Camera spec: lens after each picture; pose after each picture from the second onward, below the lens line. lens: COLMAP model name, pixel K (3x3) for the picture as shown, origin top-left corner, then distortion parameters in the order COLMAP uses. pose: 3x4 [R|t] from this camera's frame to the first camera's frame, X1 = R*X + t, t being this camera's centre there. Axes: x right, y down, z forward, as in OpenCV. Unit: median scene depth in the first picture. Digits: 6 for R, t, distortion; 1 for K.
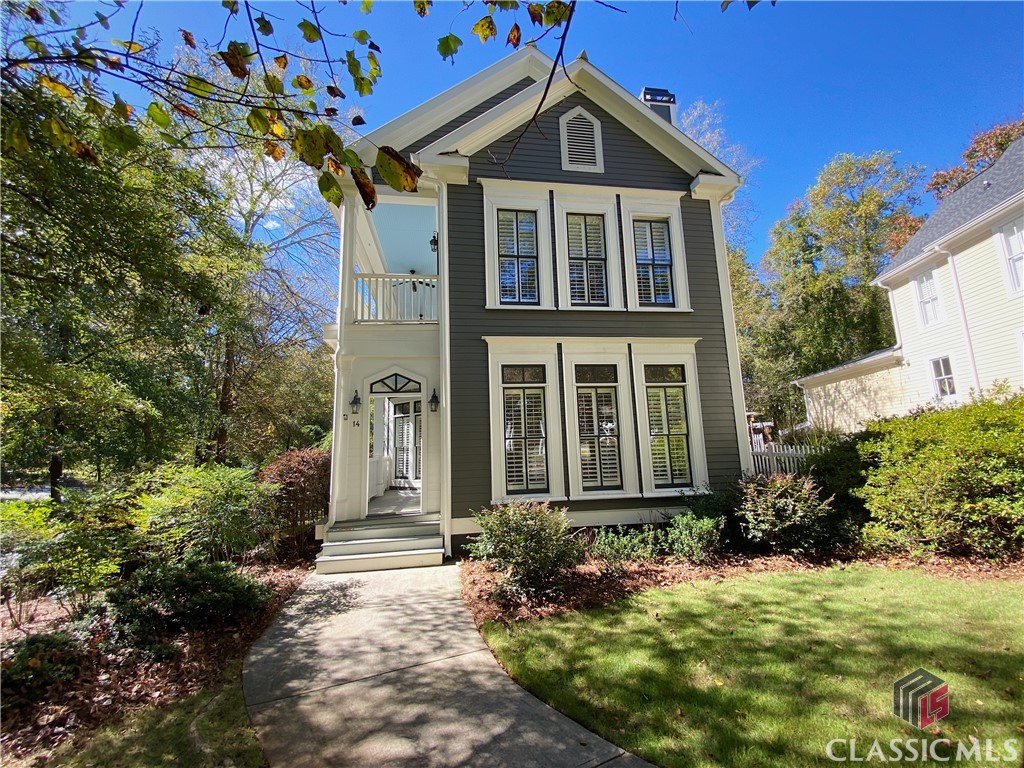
lens RADIAL K [[418.2, 0, 507.7], [0, 418.2, 383.7], [0, 0, 1]] dist [0.018372, -0.021528]
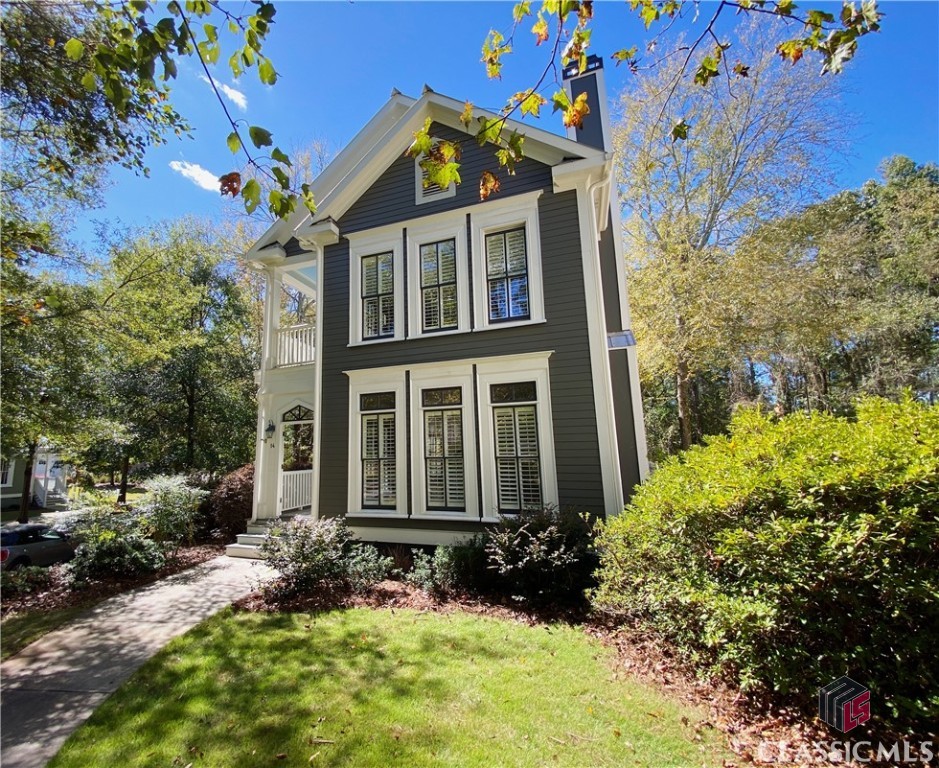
lens RADIAL K [[426.4, 0, 468.7], [0, 426.4, 396.8], [0, 0, 1]] dist [0.033449, 0.000115]
pose [[0.872011, -0.050601, -0.486864, 0.763086], [0.050518, 0.998634, -0.013310, -0.007171], [0.486872, -0.012989, 0.873377, 0.117155]]
